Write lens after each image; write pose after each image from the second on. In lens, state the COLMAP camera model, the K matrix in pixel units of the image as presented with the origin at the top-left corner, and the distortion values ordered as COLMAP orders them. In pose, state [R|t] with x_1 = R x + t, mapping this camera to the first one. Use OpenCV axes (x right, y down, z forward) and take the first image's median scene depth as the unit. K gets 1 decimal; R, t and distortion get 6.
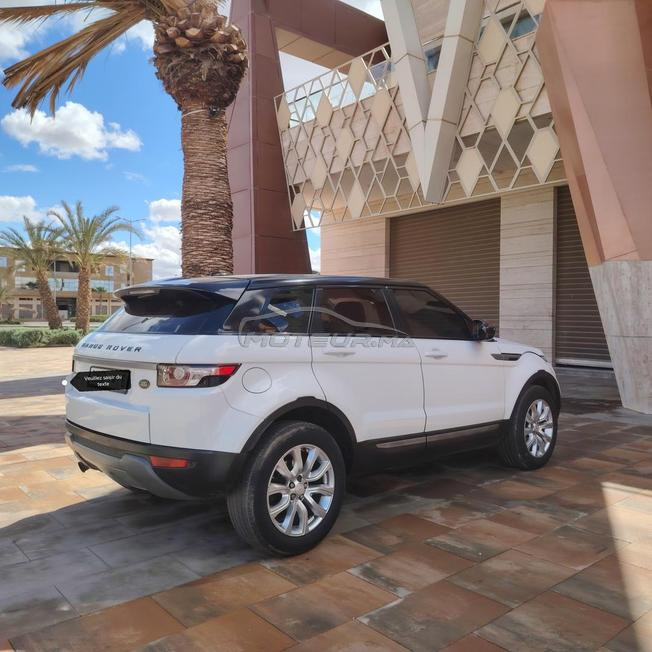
lens RADIAL K [[603.2, 0, 323.2], [0, 603.2, 324.8], [0, 0, 1]] dist [0.085301, -0.143074]
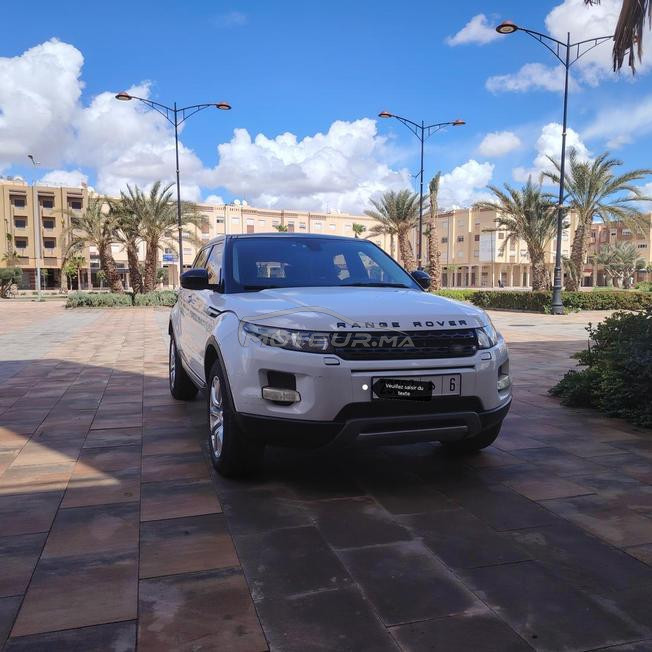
lens RADIAL K [[603.2, 0, 323.2], [0, 603.2, 324.8], [0, 0, 1]] dist [0.085301, -0.143074]
pose [[-0.401712, 0.069971, -0.913089, 1.236007], [0.002705, 0.997163, 0.075224, 0.010837], [0.915762, 0.027748, -0.400762, 1.819041]]
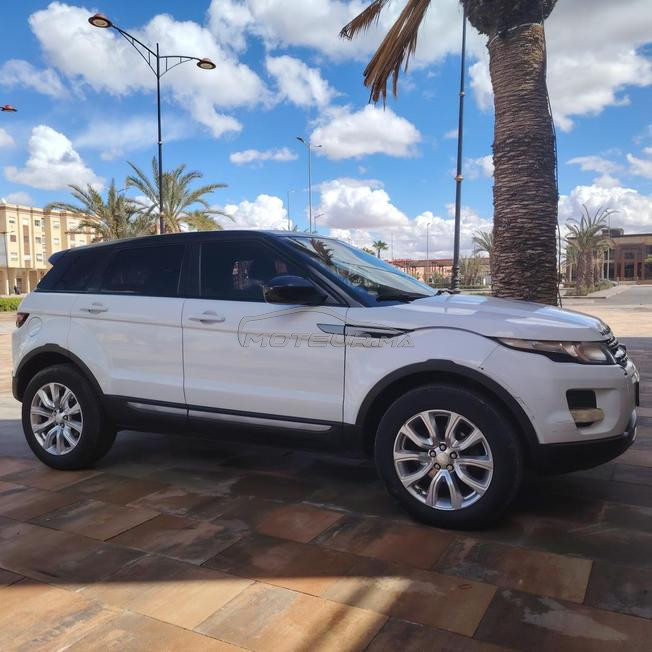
lens RADIAL K [[610.9, 0, 326.0], [0, 610.9, 326.0], [0, 0, 1]] dist [-0.000163, 0.003131]
pose [[0.368381, 0.063812, -0.927483, 1.091831], [0.008870, 0.997355, 0.072142, 0.000845], [0.929633, -0.034803, 0.366840, 0.892645]]
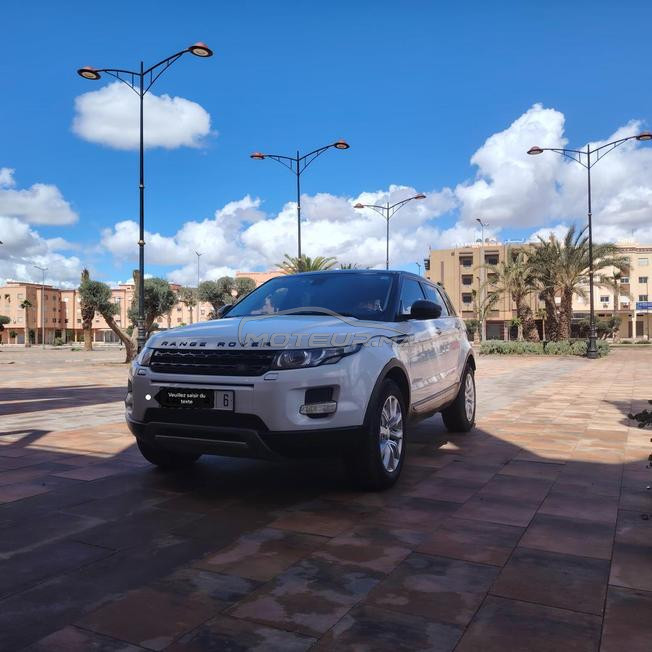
lens RADIAL K [[603.2, 0, 323.2], [0, 603.2, 324.8], [0, 0, 1]] dist [0.085301, -0.143074]
pose [[-0.926374, 0.004048, -0.376583, 0.591449], [0.010649, 0.999824, -0.015448, 0.061983], [0.376455, -0.018321, -0.926254, 2.552422]]
